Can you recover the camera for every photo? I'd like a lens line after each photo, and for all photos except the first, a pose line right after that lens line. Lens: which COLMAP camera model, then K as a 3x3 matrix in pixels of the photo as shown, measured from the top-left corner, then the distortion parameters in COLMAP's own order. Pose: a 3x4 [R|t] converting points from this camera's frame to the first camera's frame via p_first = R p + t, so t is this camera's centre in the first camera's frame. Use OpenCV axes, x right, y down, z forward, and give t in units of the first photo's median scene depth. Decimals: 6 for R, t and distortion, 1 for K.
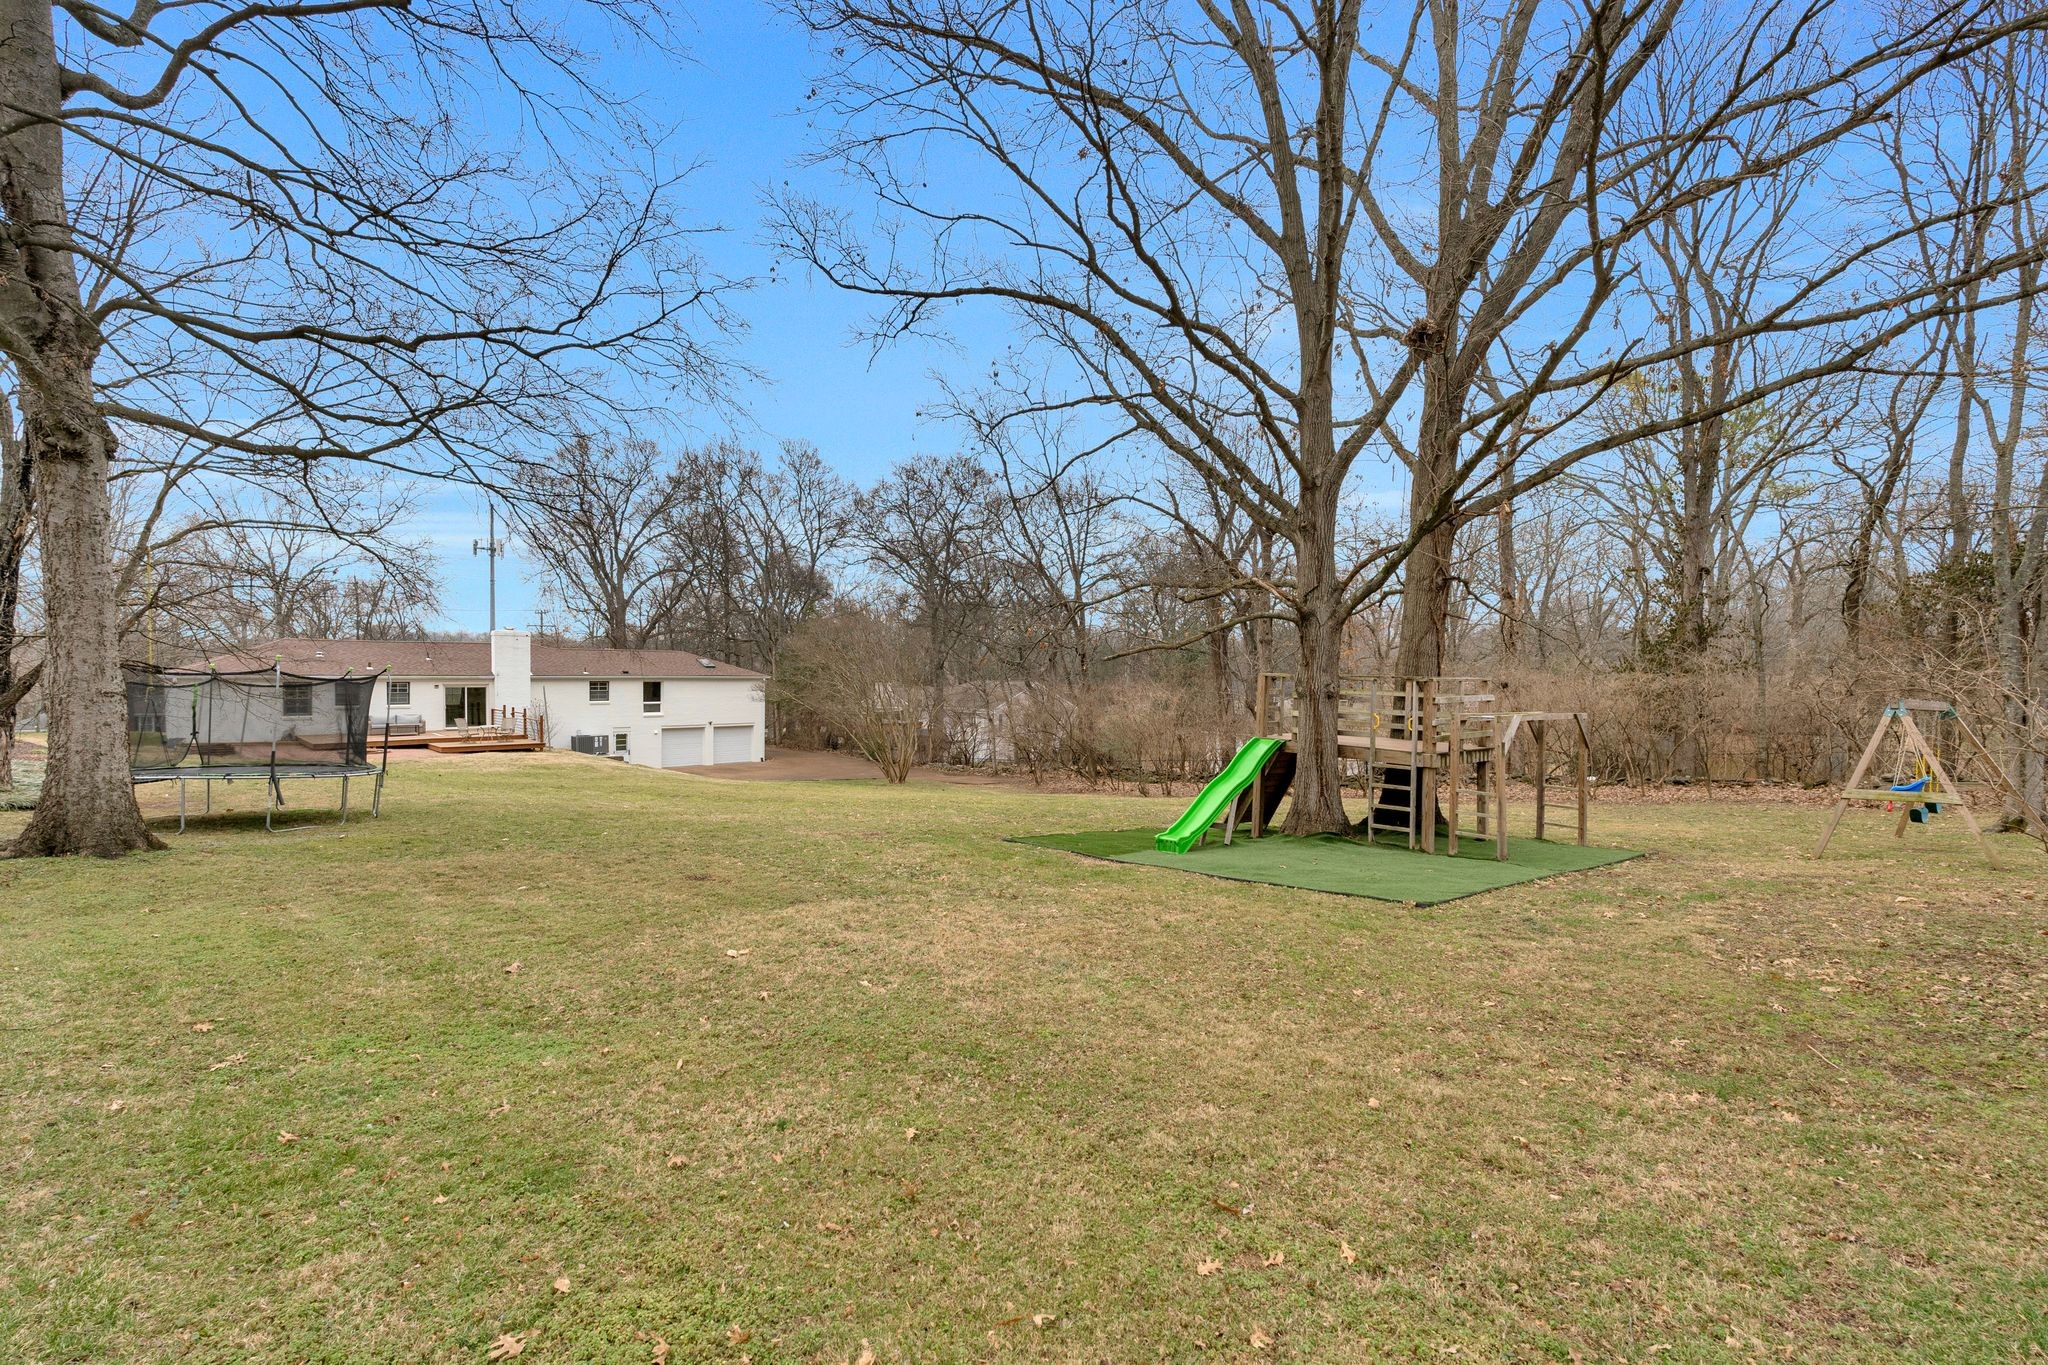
lens RADIAL K [[891.2, 0, 1008.1], [0, 891.2, 670.8], [0, 0, 1]] dist [-0.000234, 0.000043]
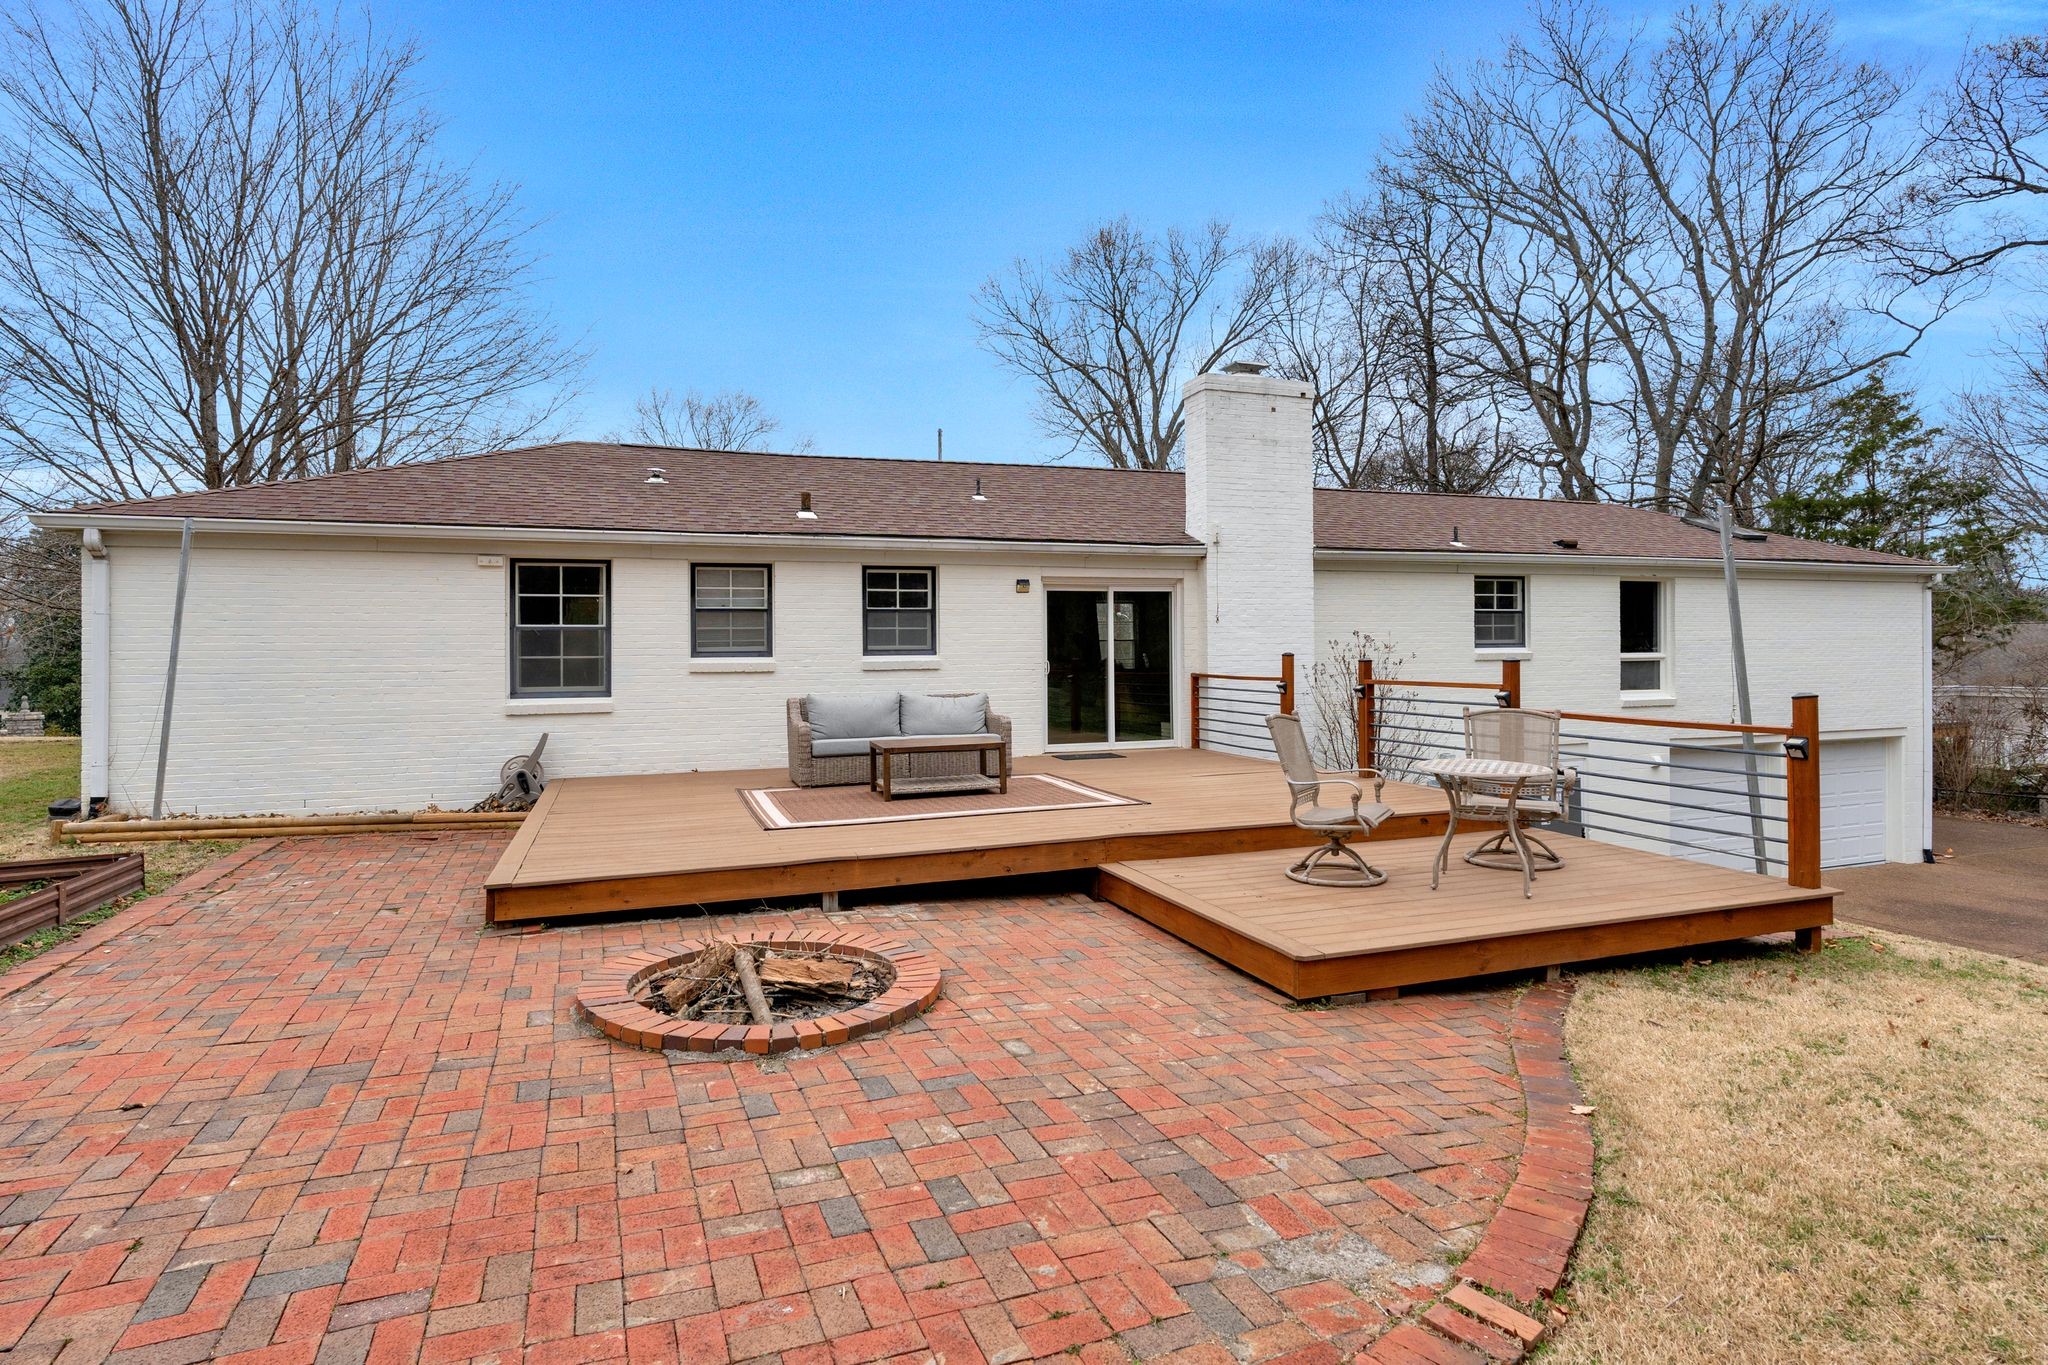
lens RADIAL K [[1059.5, 0, 1020.5], [0, 1059.5, 644.9], [0, 0, 1]] dist [-0.003388, -0.000254]
pose [[0.910641, -0.018437, -0.412788, -0.794449], [0.016167, 0.999829, -0.008991, 0.057966], [0.412883, 0.001514, 0.910783, 1.112363]]
